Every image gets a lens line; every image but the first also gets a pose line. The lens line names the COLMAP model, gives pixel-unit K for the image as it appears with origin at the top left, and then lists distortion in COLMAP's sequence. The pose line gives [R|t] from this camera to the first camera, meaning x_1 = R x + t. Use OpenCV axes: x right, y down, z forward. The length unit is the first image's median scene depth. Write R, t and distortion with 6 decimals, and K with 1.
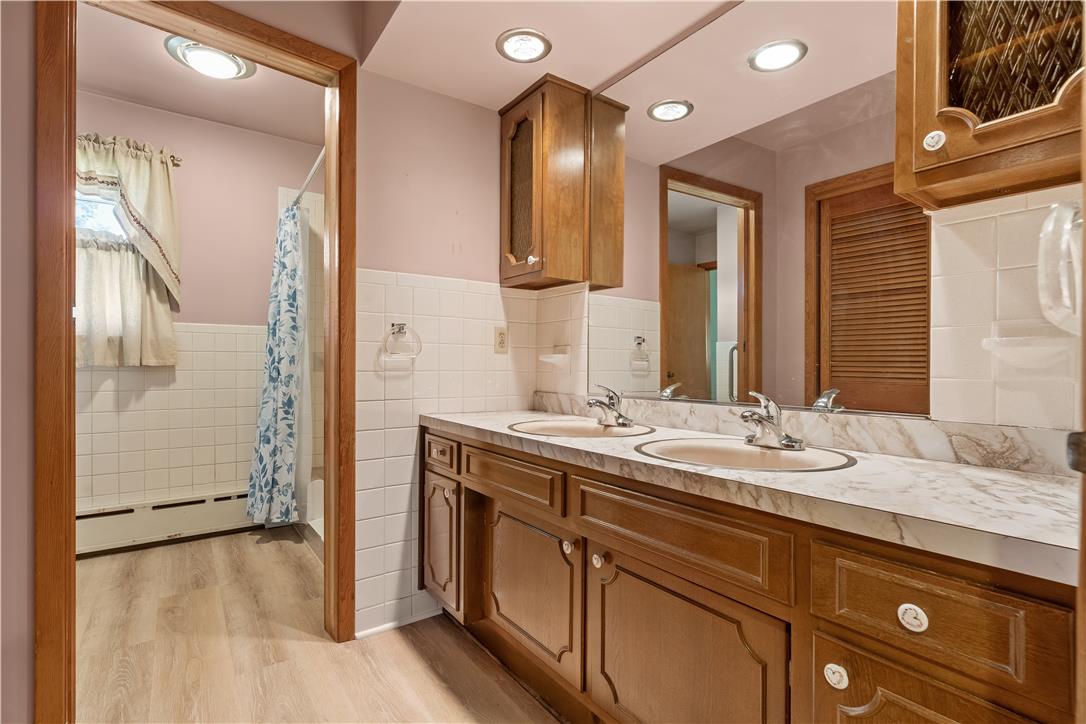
lens RADIAL K [[513.2, 0, 537.7], [0, 513.2, 363.8], [0, 0, 1]] dist [0.002383, 0.000359]
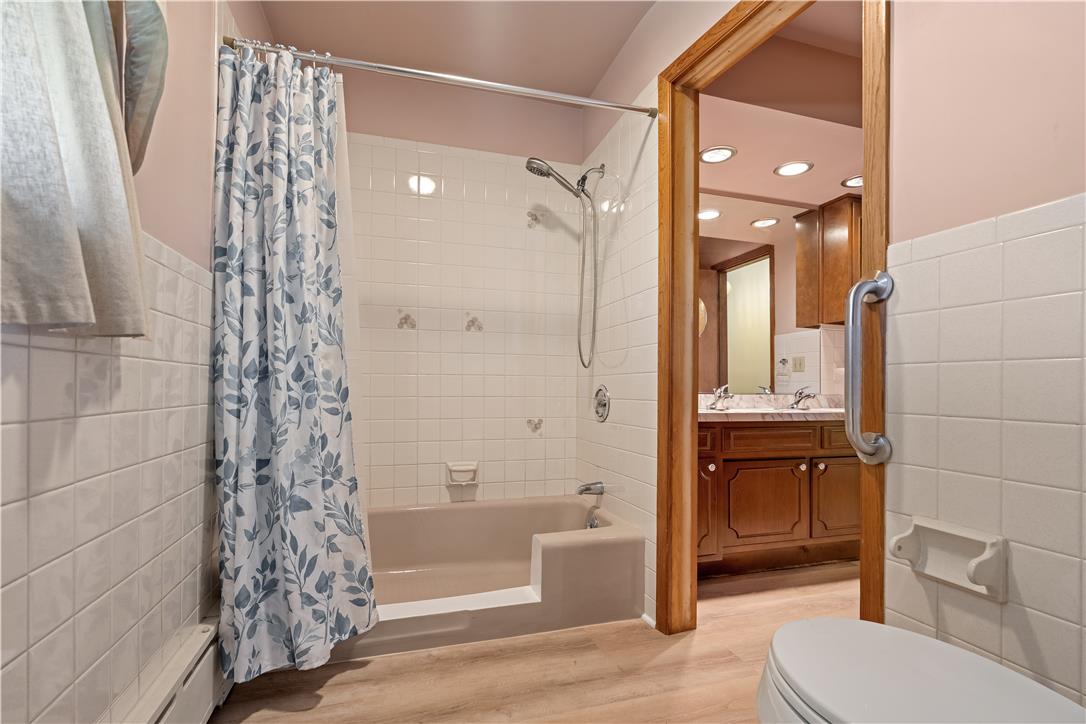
lens RADIAL K [[493.4, 0, 524.8], [0, 493.4, 387.4], [0, 0, 1]] dist [-0.013968, 0.002402]
pose [[0.335592, -0.002435, 0.942004, -0.957775], [-0.002288, 0.999992, 0.003400, 0.026772], [-0.942005, -0.003296, 0.335584, 0.650818]]
